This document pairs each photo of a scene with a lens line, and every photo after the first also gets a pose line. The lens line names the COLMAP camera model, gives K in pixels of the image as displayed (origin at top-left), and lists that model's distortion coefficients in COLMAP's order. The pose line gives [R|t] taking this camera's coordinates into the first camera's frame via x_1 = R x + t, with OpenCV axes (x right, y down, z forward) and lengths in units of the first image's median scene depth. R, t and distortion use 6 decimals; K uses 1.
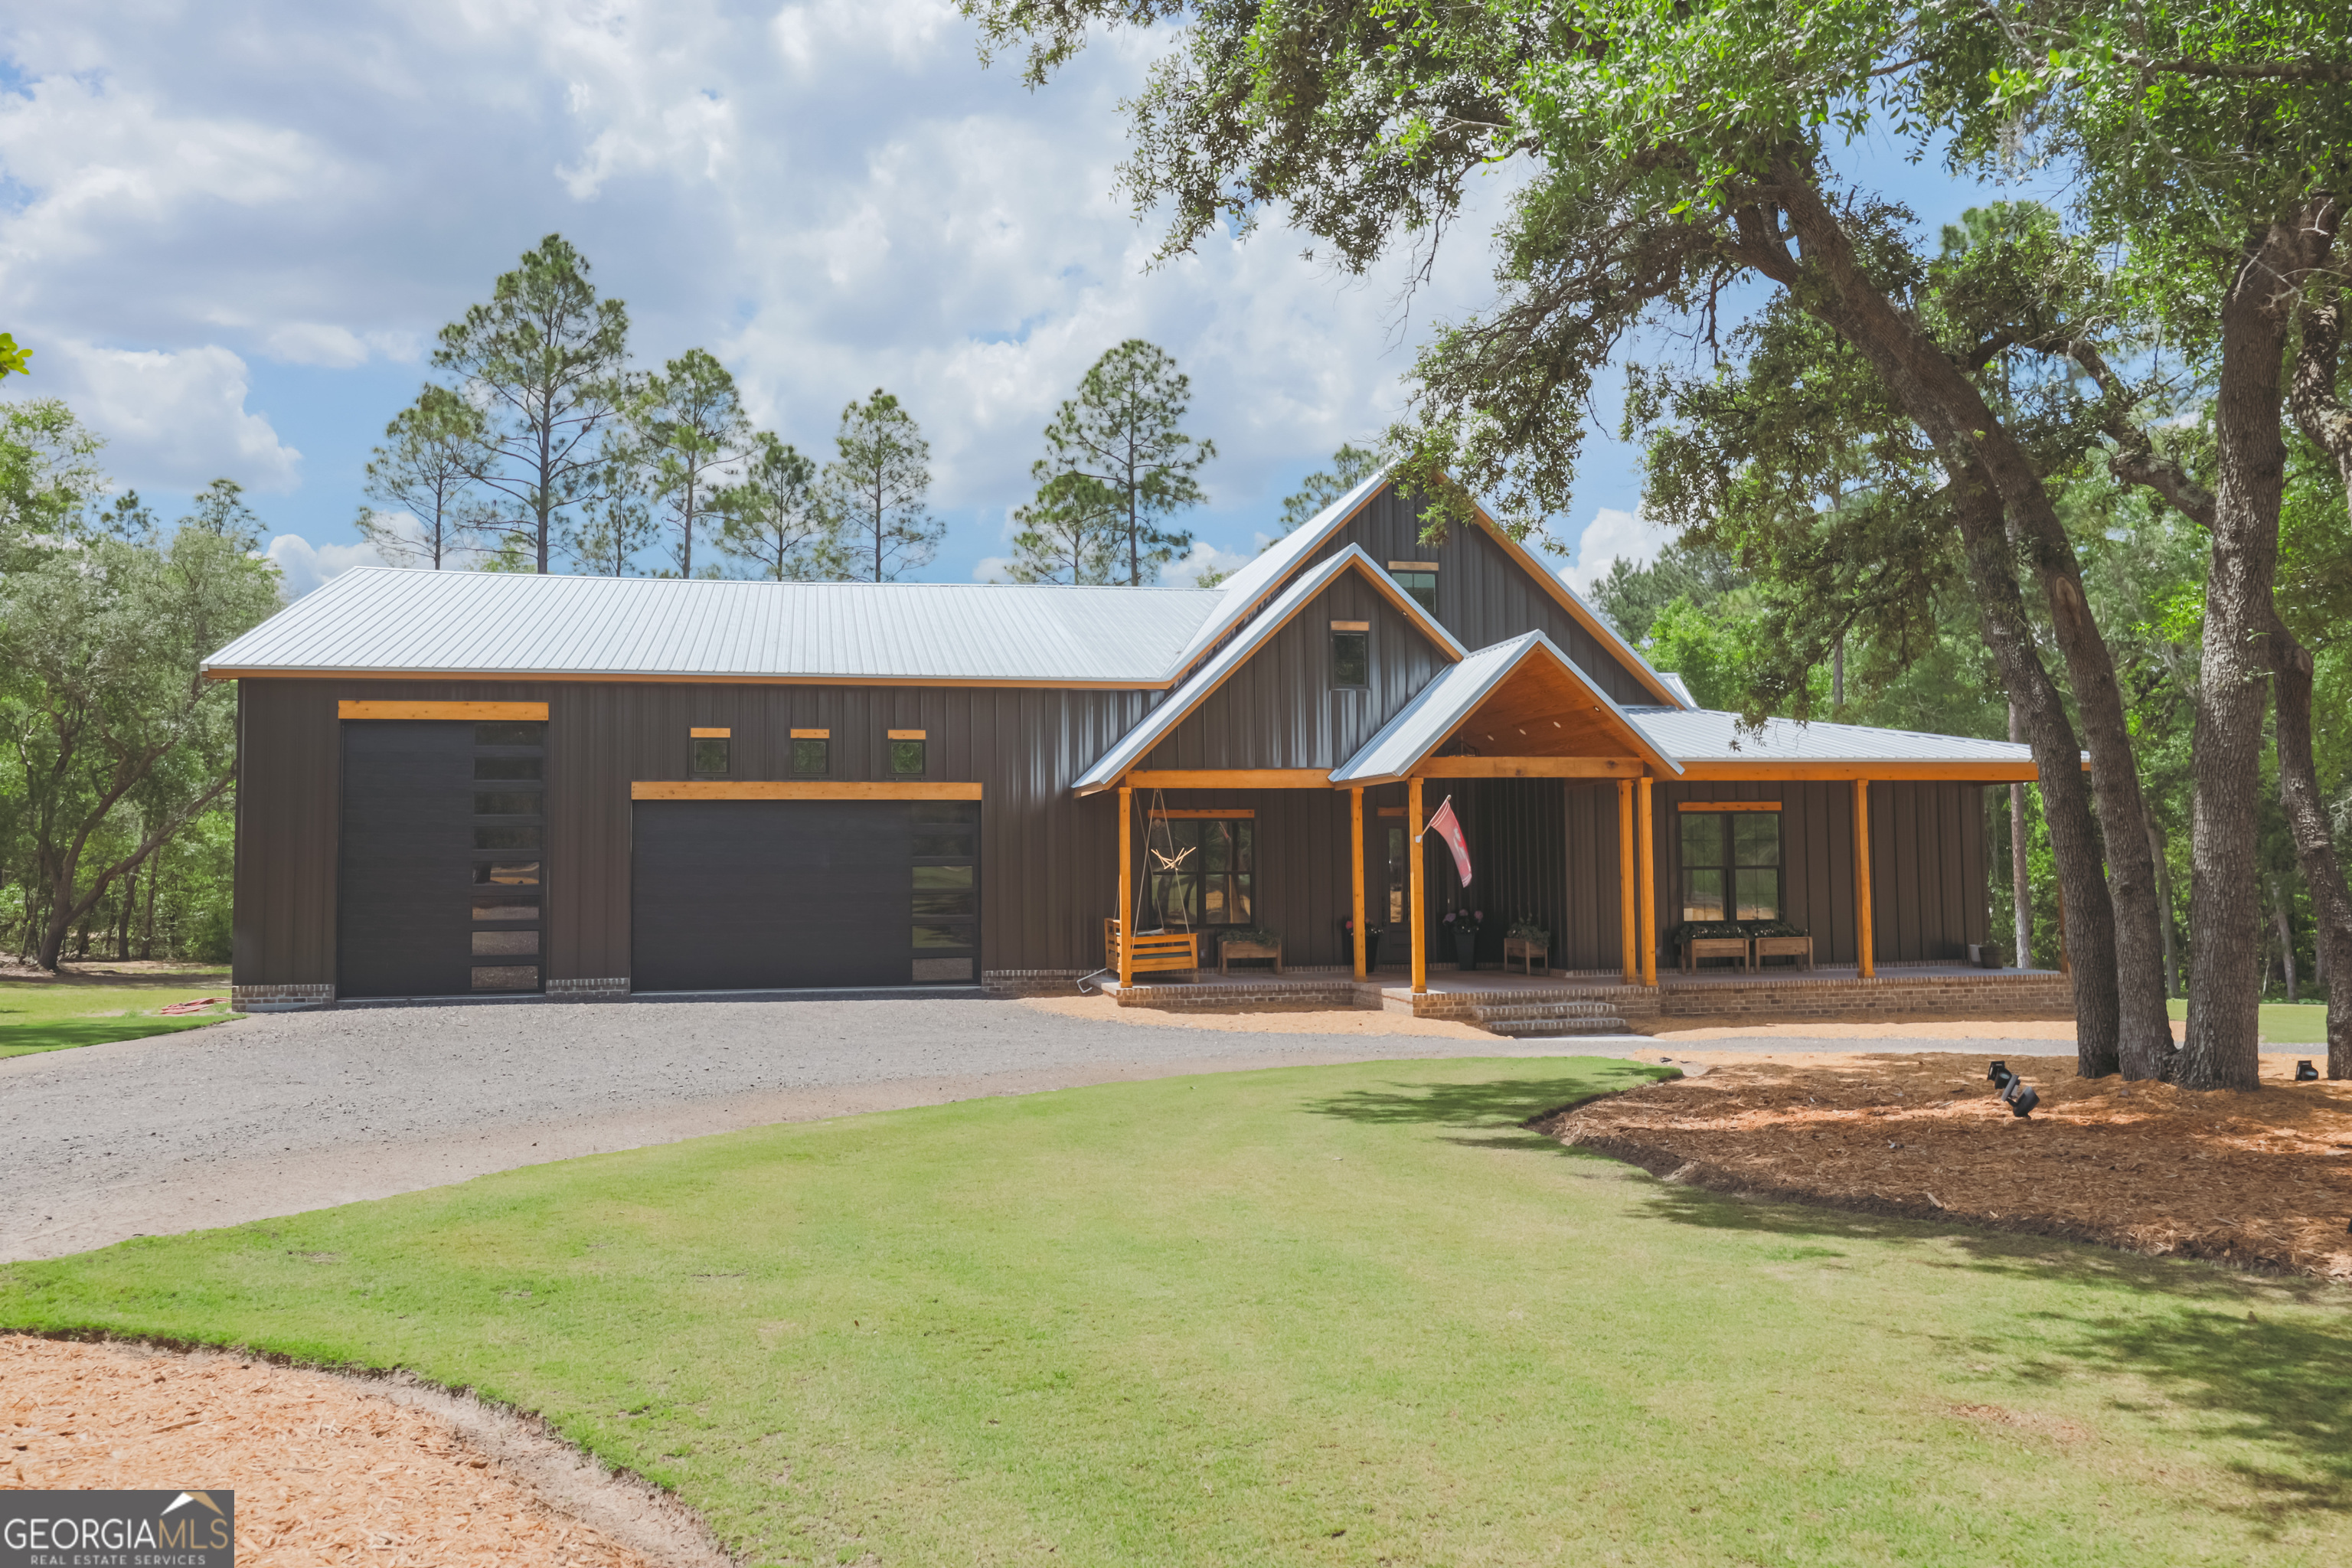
lens RADIAL K [[1809.2, 0, 1171.9], [0, 1809.2, 771.7], [0, 0, 1]] dist [0.001657, 0.022987]
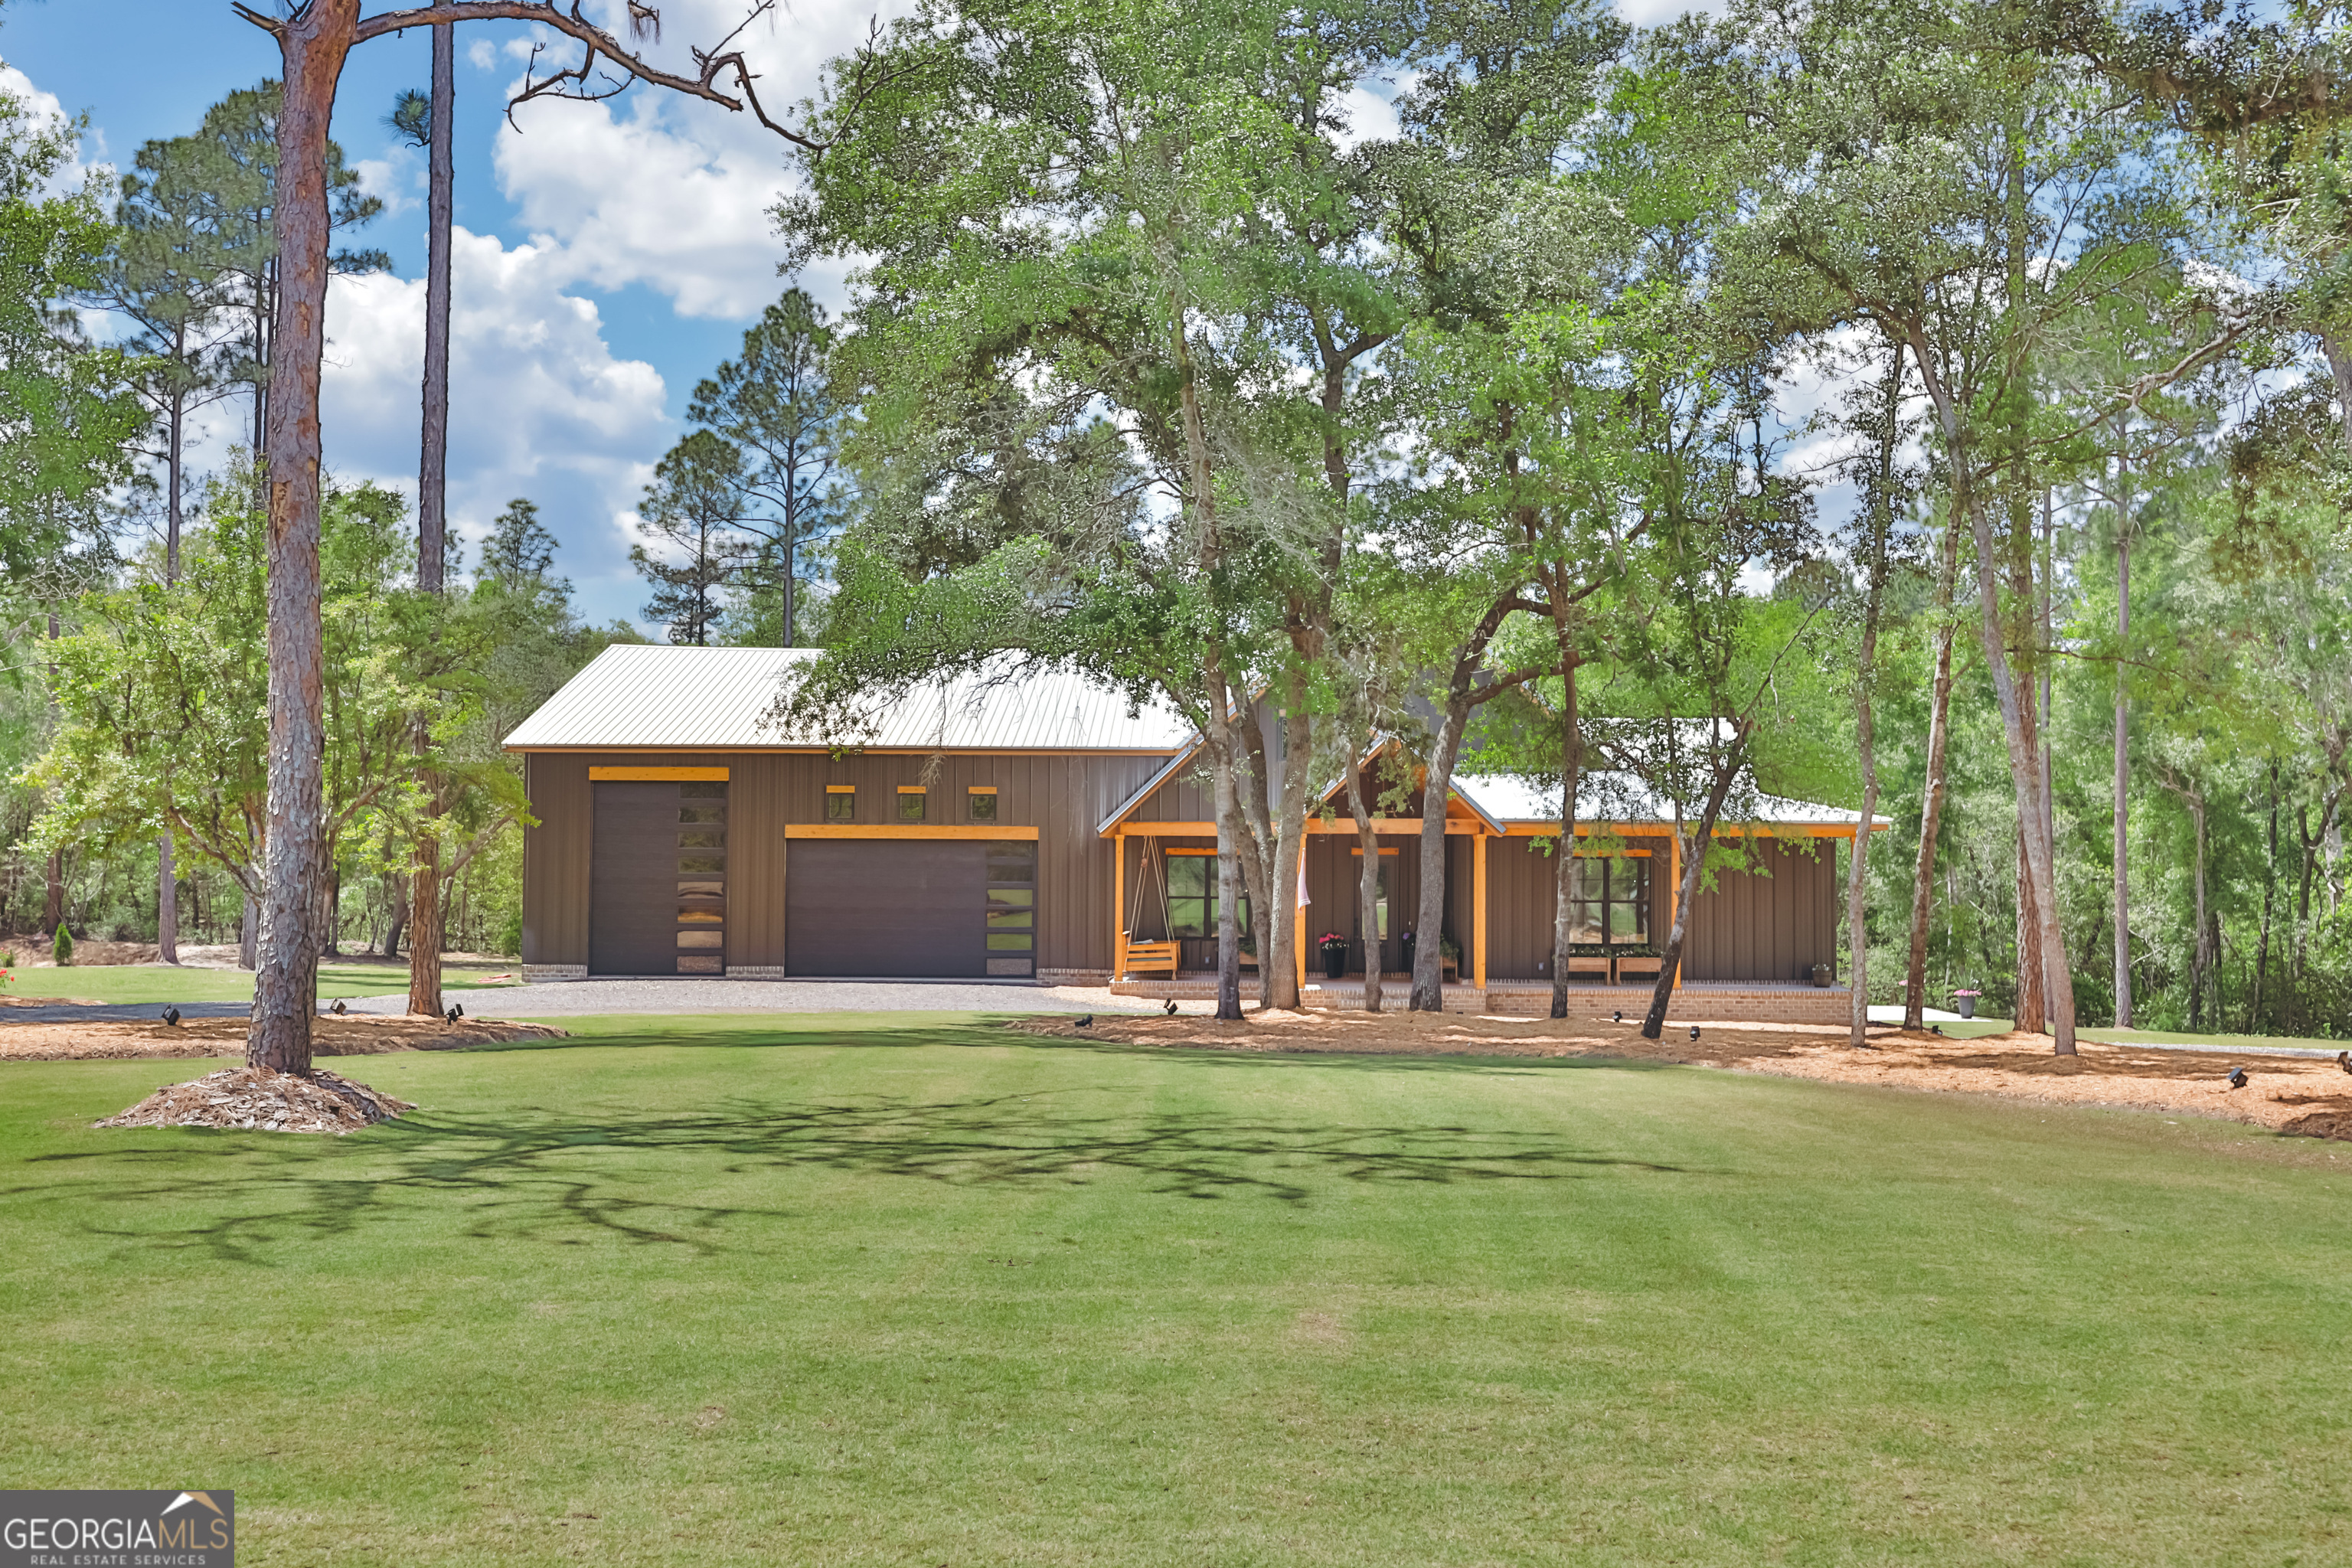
lens RADIAL K [[2456.1, 0, 1157.0], [0, 2456.1, 781.4], [0, 0, 1]] dist [-0.019986, 0.000000]
pose [[0.973721, 0.007013, -0.227638, 0.403946], [-0.002893, 0.999826, 0.018428, -0.063122], [0.227727, -0.017285, 0.973572, -0.758168]]
